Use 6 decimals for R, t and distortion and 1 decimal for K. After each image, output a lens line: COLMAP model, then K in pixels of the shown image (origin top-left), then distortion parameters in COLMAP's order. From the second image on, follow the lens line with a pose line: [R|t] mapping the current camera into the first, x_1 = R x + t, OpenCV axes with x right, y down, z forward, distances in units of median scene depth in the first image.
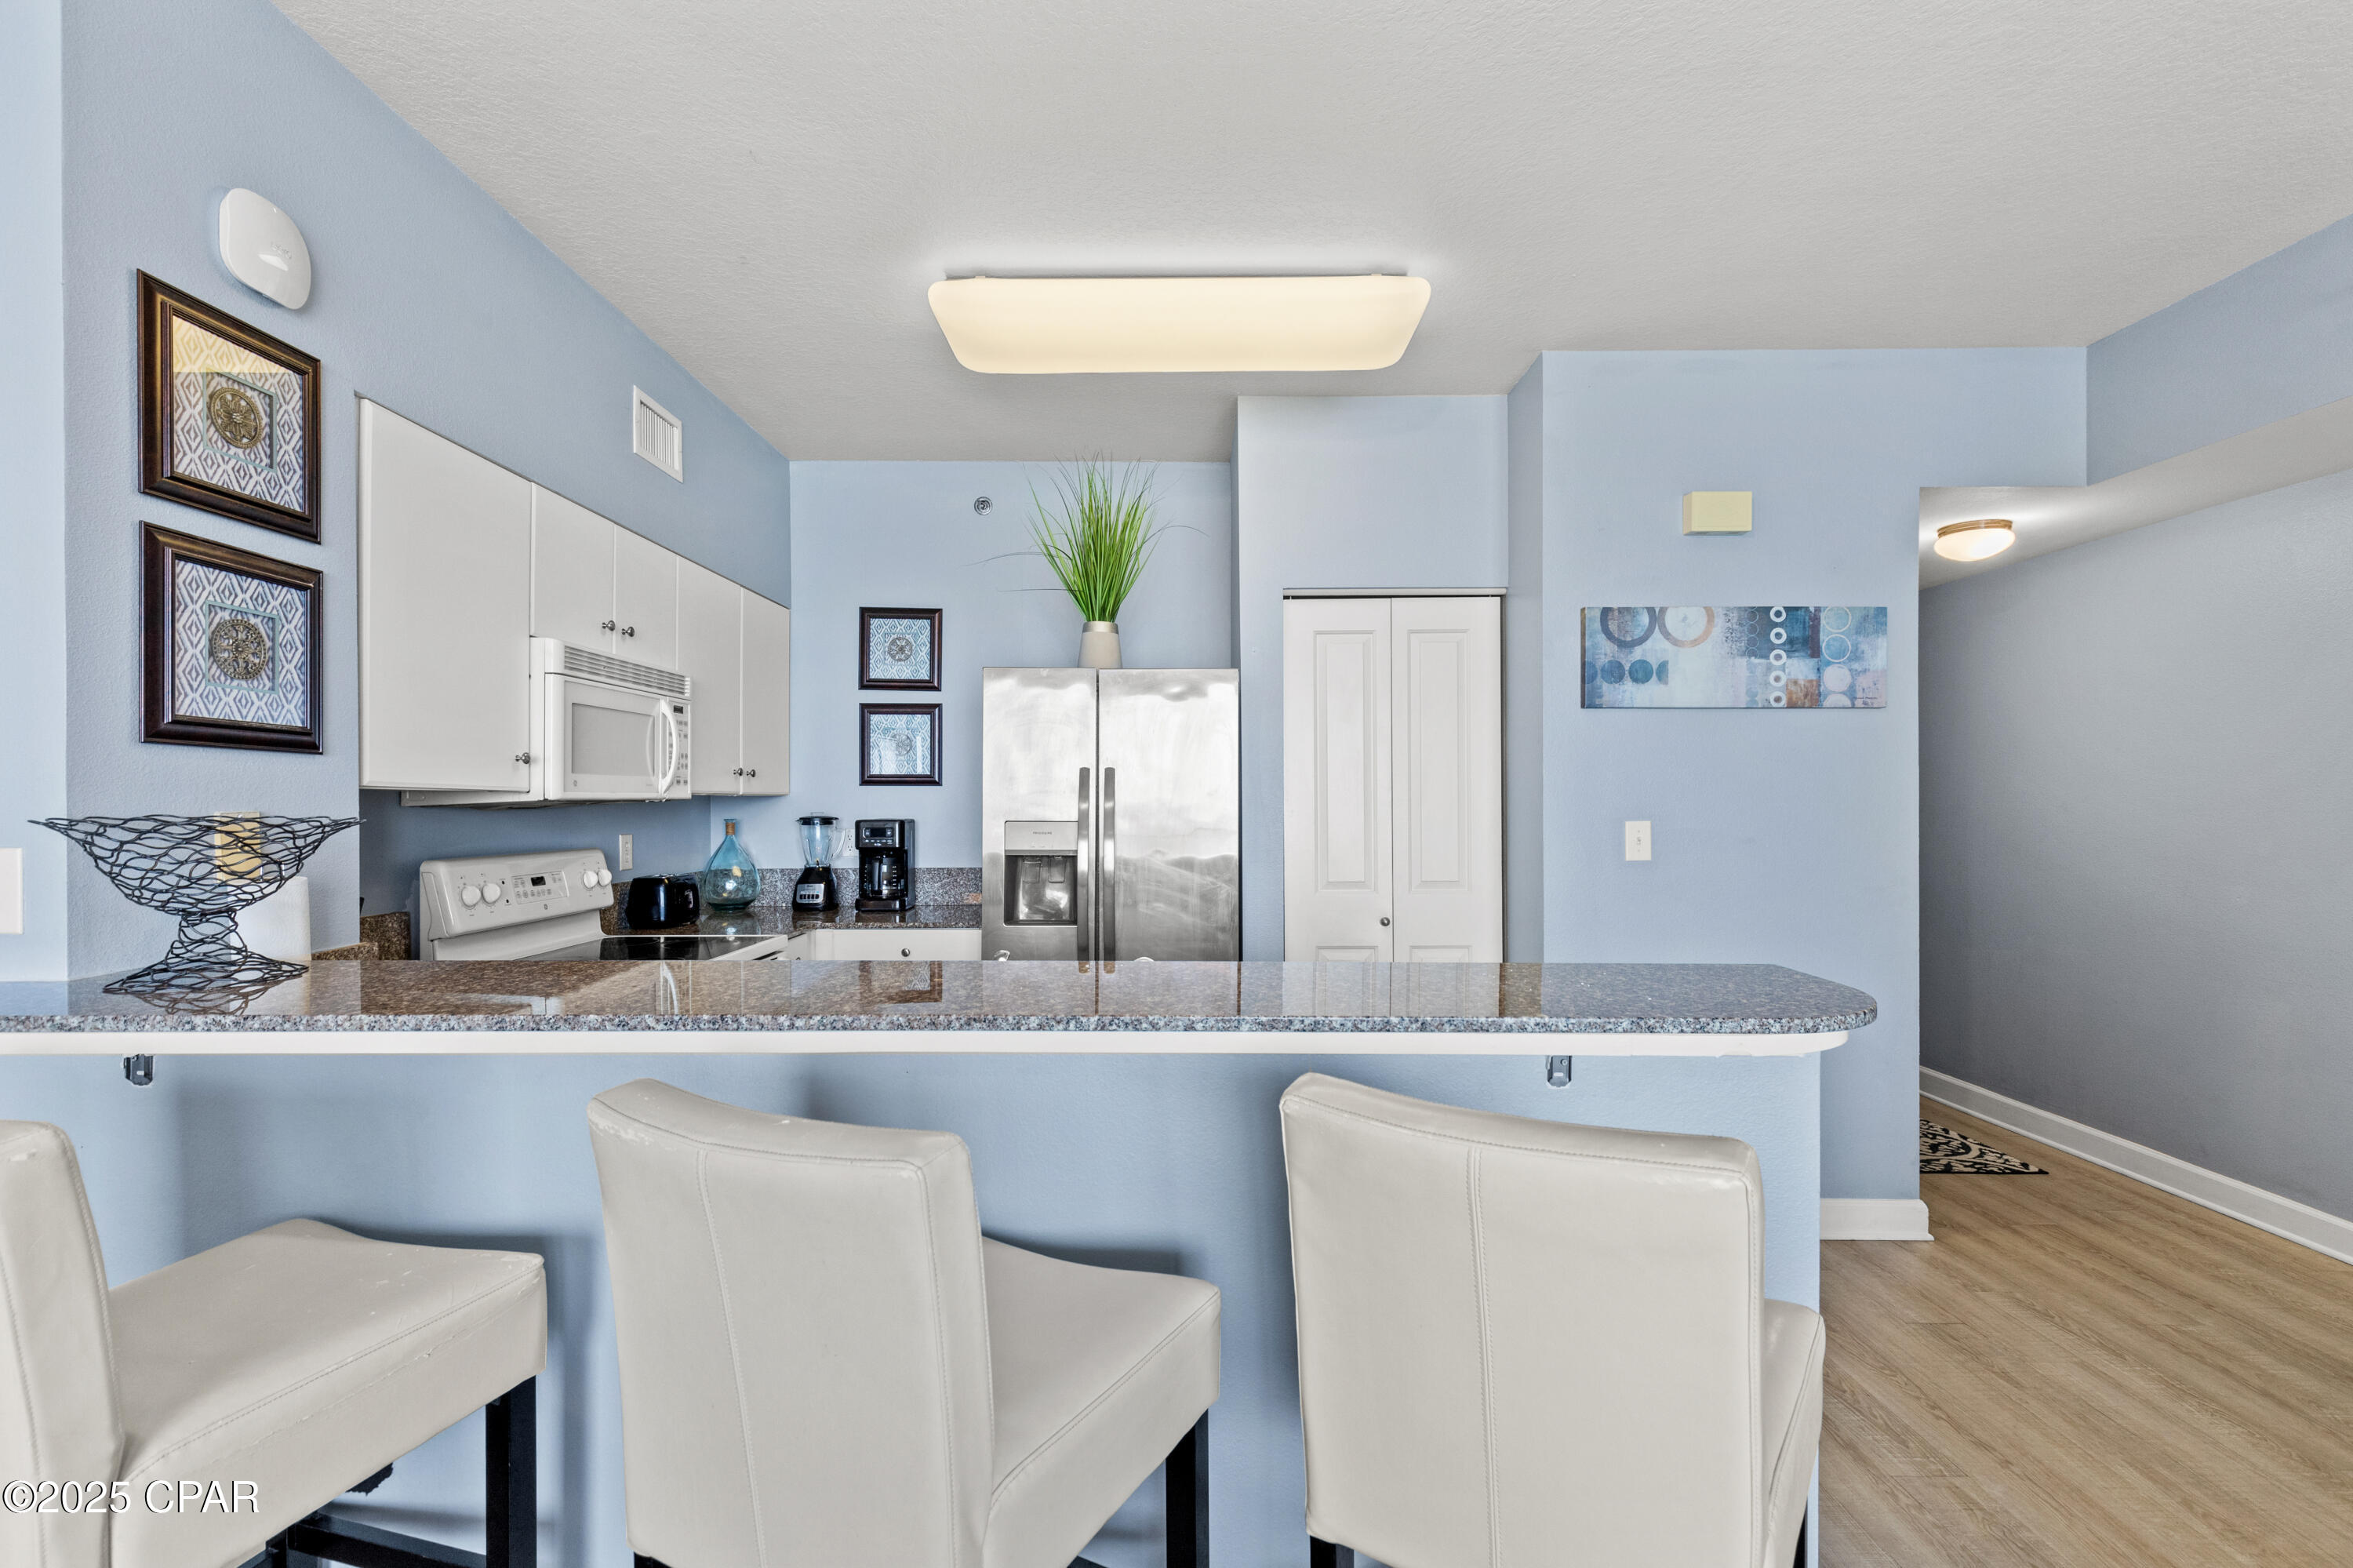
lens RADIAL K [[1084.8, 0, 1158.8], [0, 1084.8, 796.0], [0, 0, 1]] dist [0.013453, -0.000588]
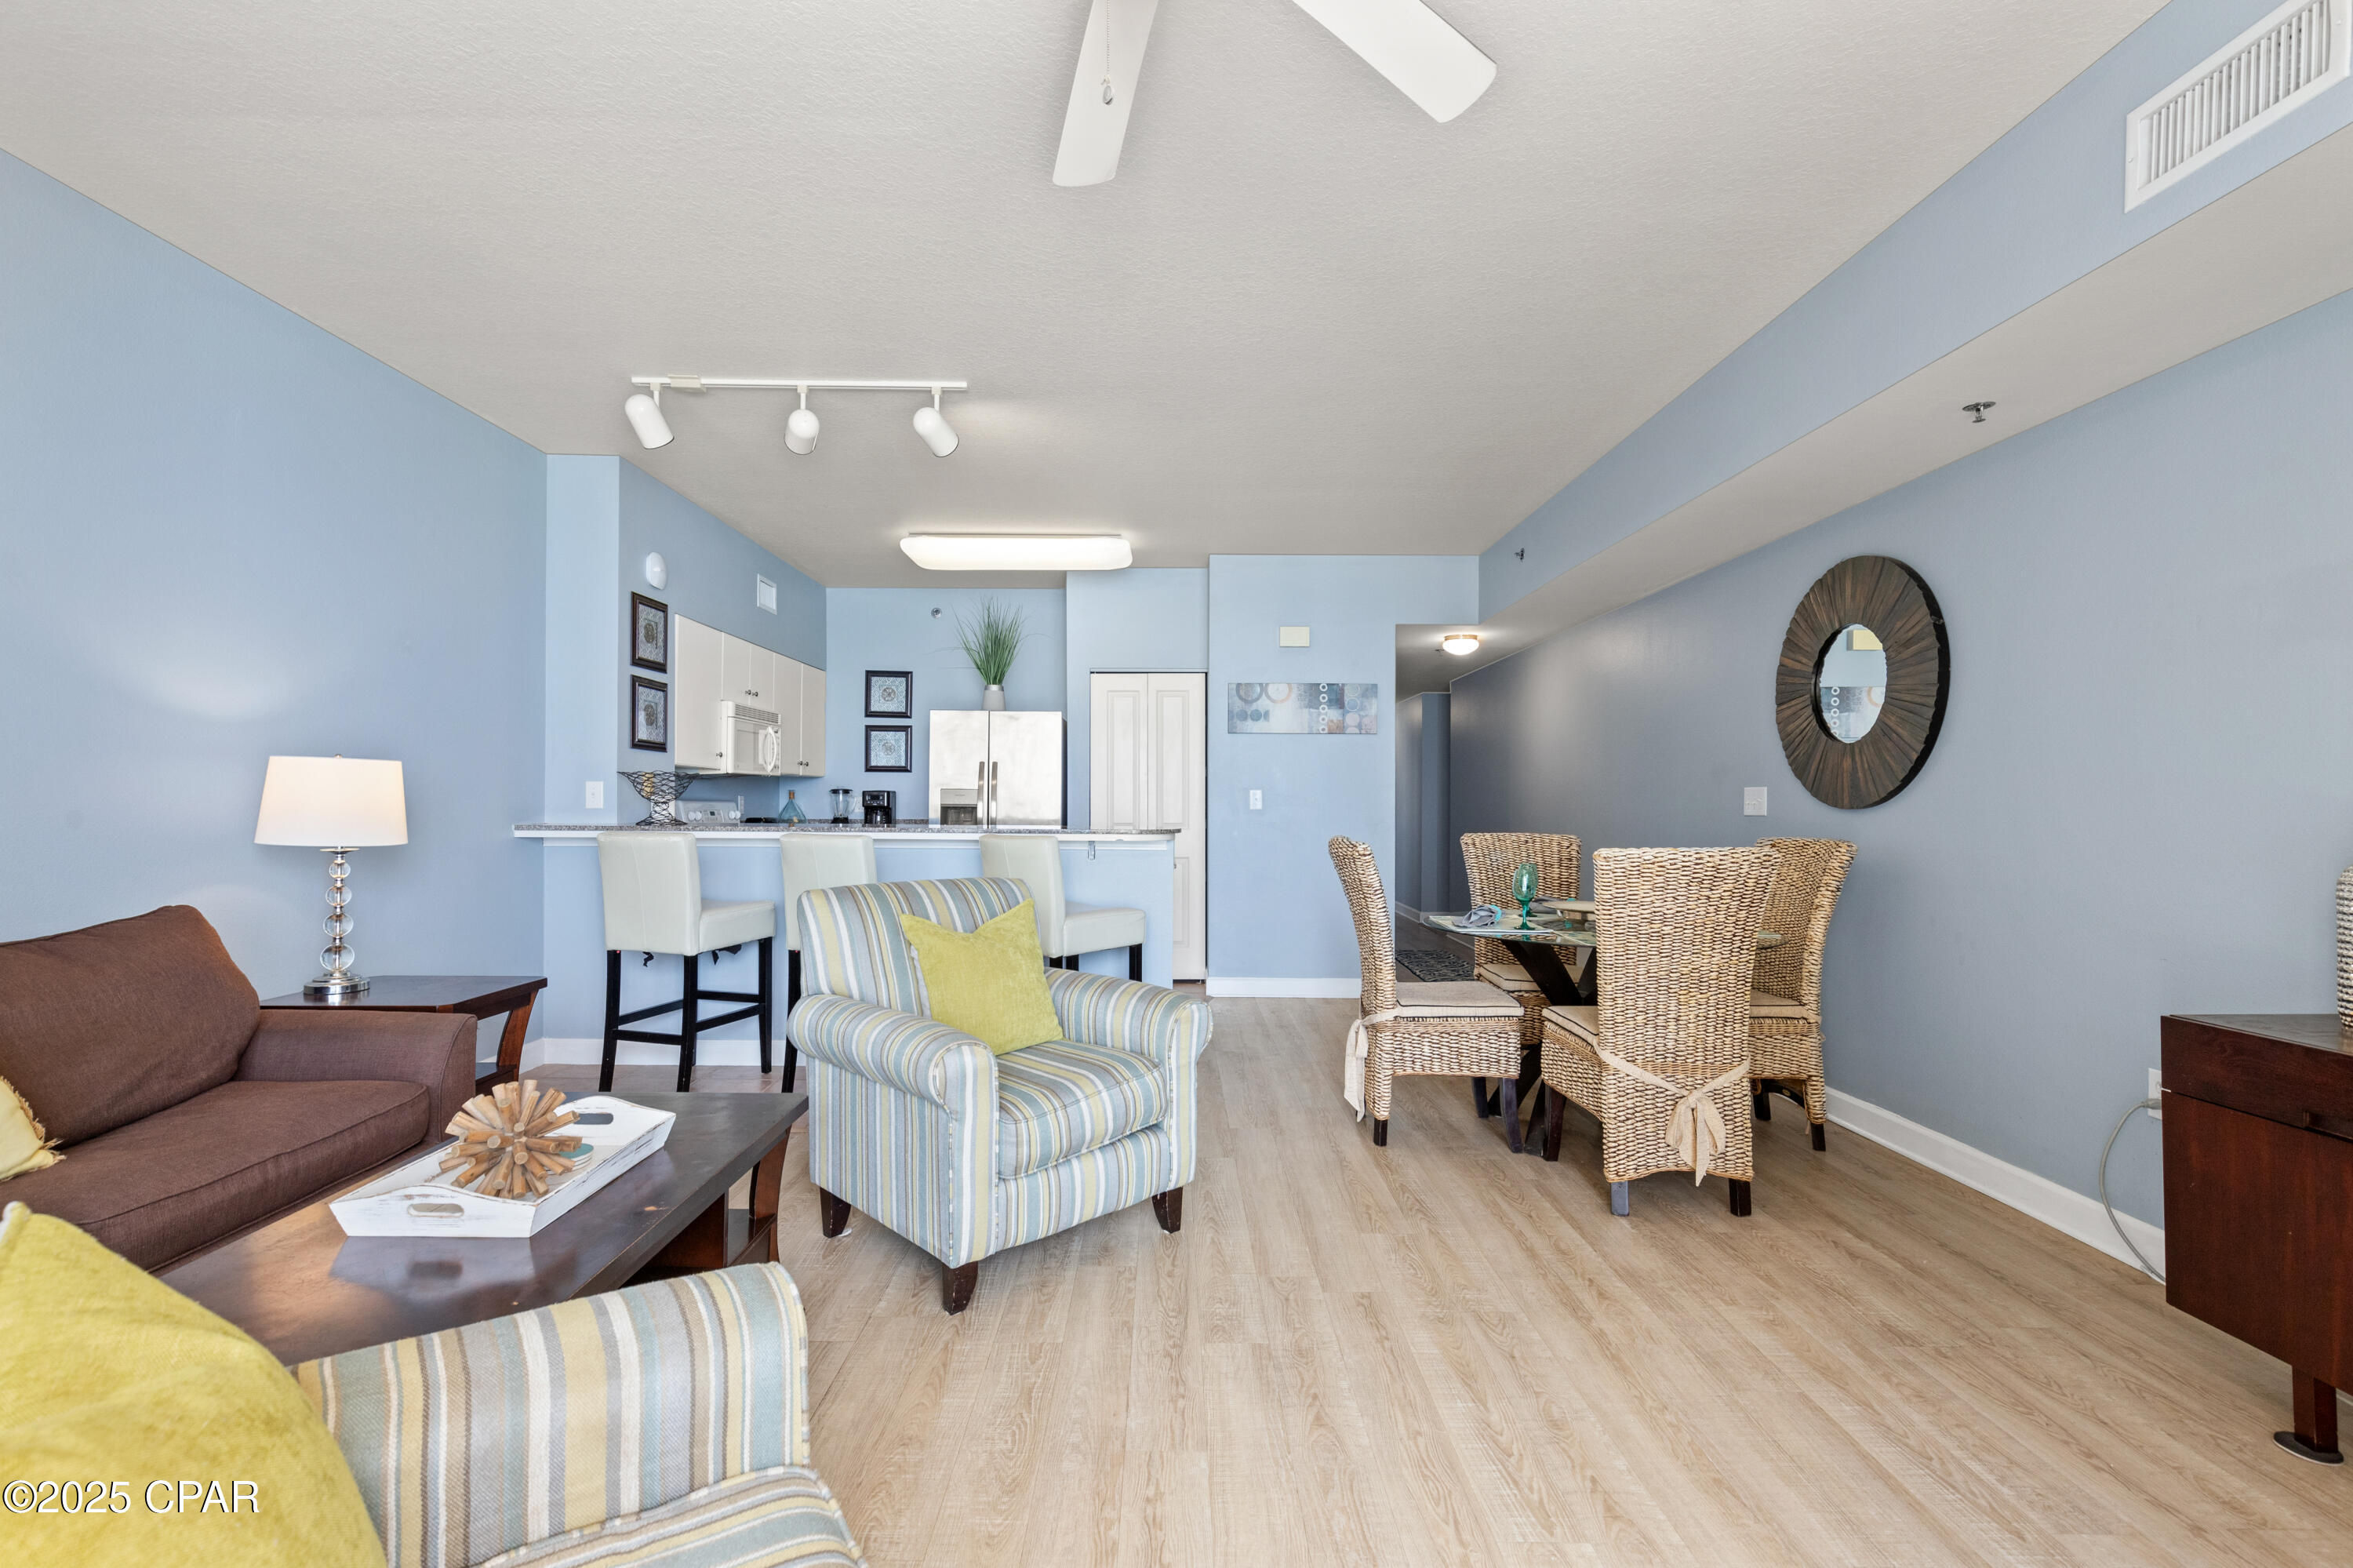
lens RADIAL K [[1084.8, 0, 1166.5], [0, 1084.8, 770.2], [0, 0, 1]] dist [0.013453, -0.000588]
pose [[0.999990, 0.002261, 0.003955, 0.268703], [-0.002200, 0.999882, -0.015232, 0.017481], [-0.003989, 0.015223, 0.999876, -0.991336]]
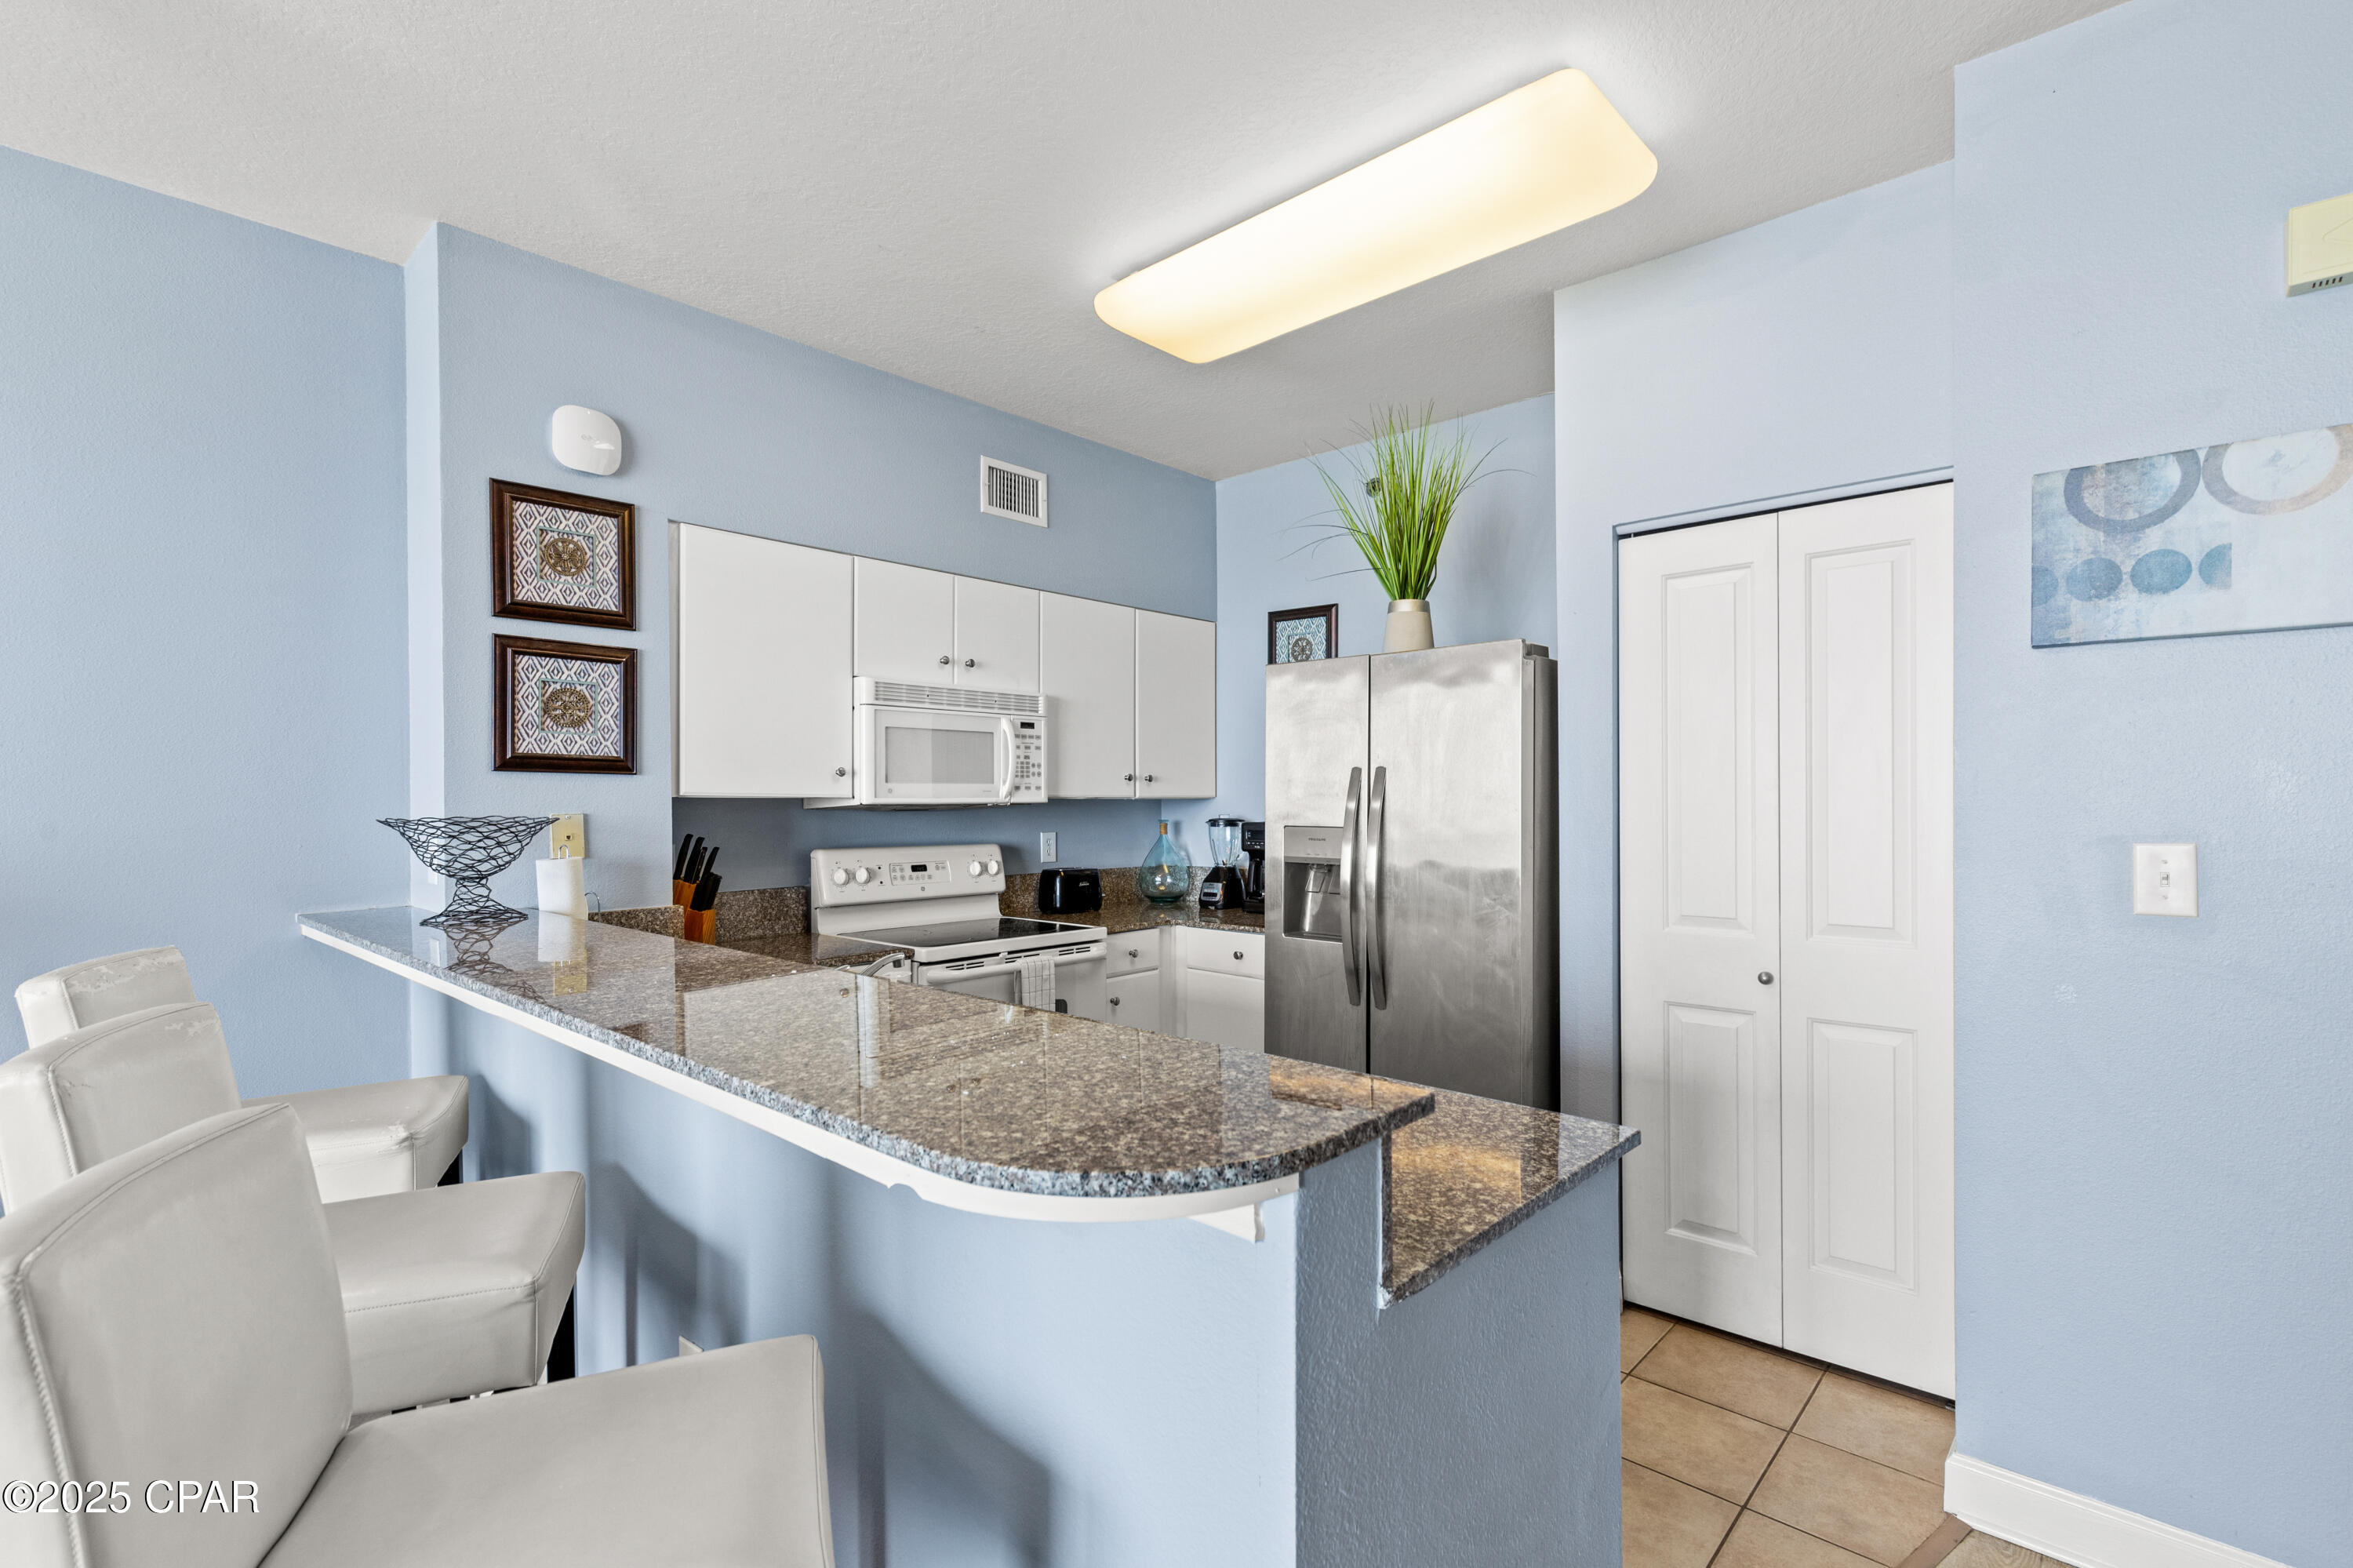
lens RADIAL K [[1084.8, 0, 1159.8], [0, 1084.8, 800.8], [0, 0, 1]] dist [0.013453, -0.000588]
pose [[0.733651, -0.001008, -0.679525, 0.445455], [0.004844, 0.999981, 0.003746, -0.002711], [0.679509, -0.006039, 0.733643, 0.245656]]
